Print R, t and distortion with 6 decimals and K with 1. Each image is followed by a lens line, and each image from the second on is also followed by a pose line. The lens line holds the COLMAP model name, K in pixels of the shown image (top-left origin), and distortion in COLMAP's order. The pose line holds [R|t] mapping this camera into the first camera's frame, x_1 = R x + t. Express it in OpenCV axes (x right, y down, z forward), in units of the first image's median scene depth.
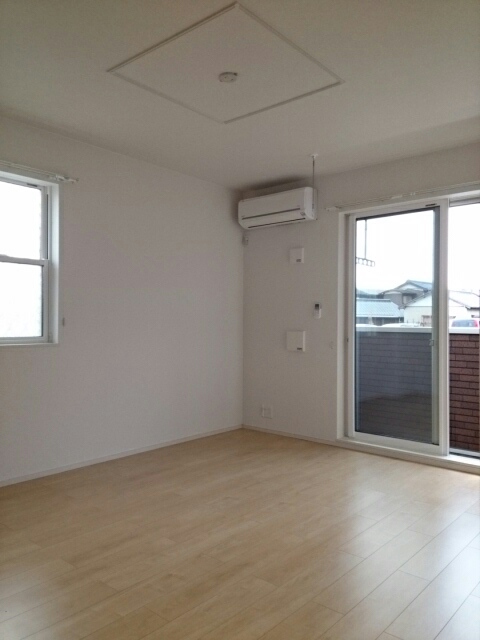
lens RADIAL K [[508.6, 0, 238.8], [0, 508.6, 323.1], [0, 0, 1]] dist [0.156308, -0.279786]
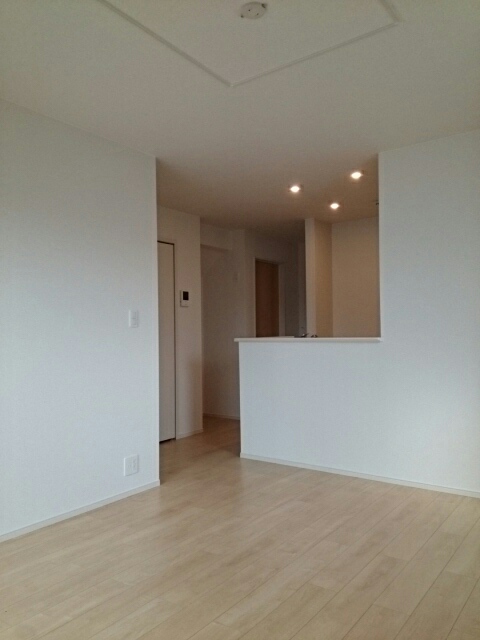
lens RADIAL K [[508.6, 0, 238.8], [0, 508.6, 323.1], [0, 0, 1]] dist [0.156308, -0.279786]
pose [[-0.996797, 0.002631, -0.079924, 0.080445], [0.004506, 0.999719, -0.023284, -0.001670], [0.079841, -0.023570, -0.996529, 2.101226]]
